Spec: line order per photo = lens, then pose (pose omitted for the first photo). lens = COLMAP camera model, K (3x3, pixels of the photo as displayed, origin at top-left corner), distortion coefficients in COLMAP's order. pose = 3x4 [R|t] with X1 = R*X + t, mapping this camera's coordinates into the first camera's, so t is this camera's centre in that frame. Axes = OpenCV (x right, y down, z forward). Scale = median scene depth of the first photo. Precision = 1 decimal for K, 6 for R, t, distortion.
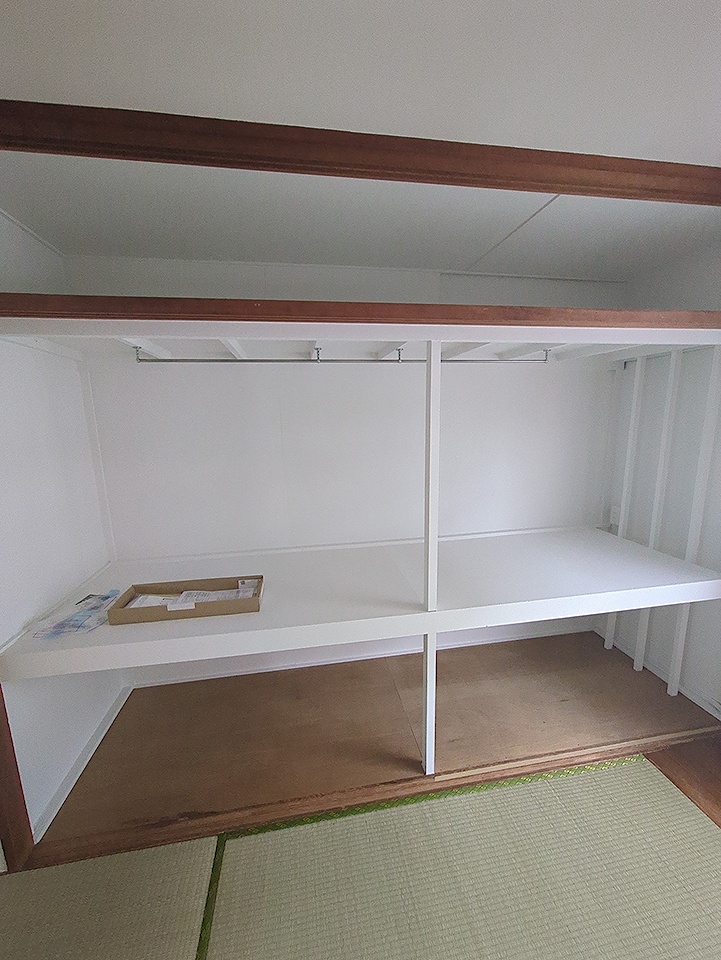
lens RADIAL K [[376.7, 0, 357.1], [0, 376.7, 483.4], [0, 0, 1]] dist [0.003768, 0.000132]
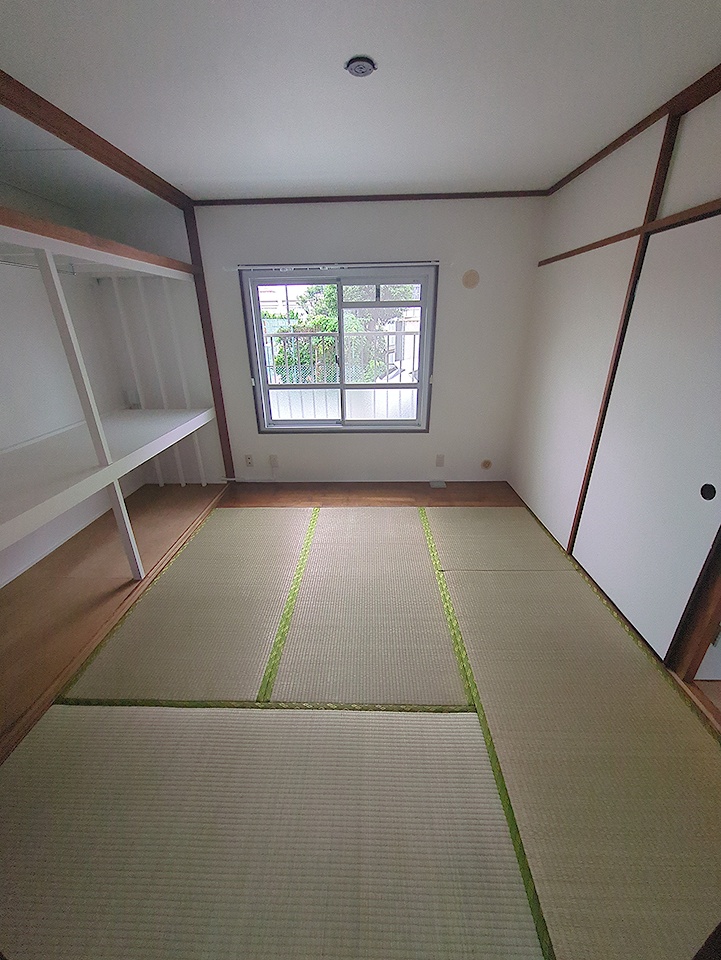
lens RADIAL K [[376.7, 0, 357.2], [0, 376.7, 487.0], [0, 0, 1]] dist [0.003768, 0.000132]
pose [[0.195685, -0.379640, 0.904202, -0.769070], [0.188066, 0.919442, 0.345338, 0.087878], [-0.962465, 0.102472, 0.251319, -0.186045]]
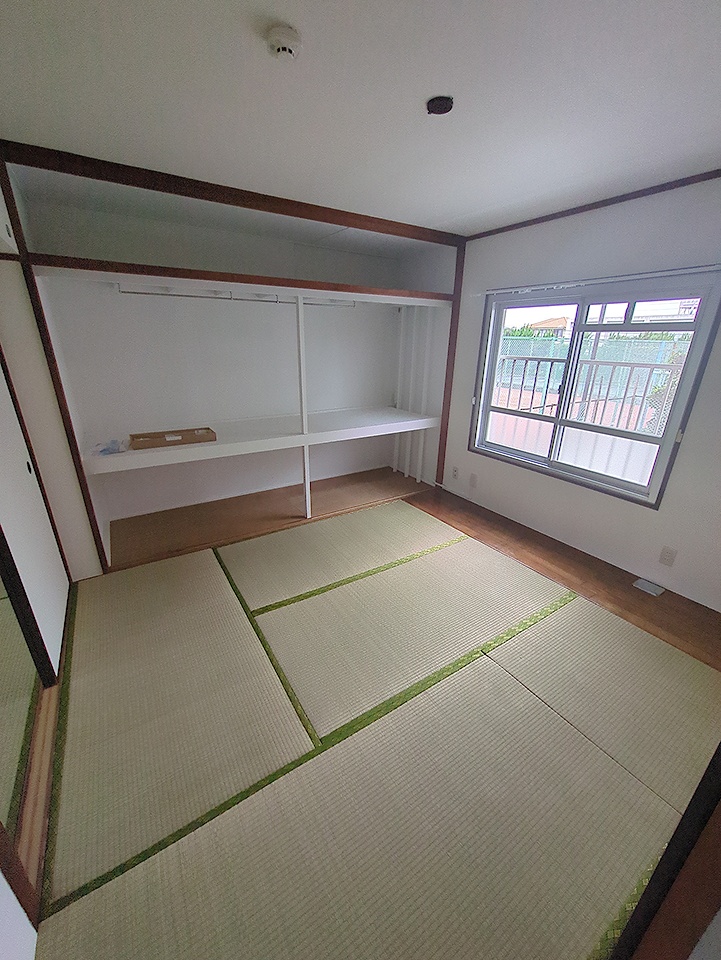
lens RADIAL K [[376.7, 0, 357.9], [0, 376.7, 485.9], [0, 0, 1]] dist [0.003768, 0.000132]
pose [[0.919400, -0.111726, 0.377122, -0.293770], [0.038848, 0.979914, 0.195601, 0.186449], [-0.391401, -0.165186, 0.905273, -0.868457]]
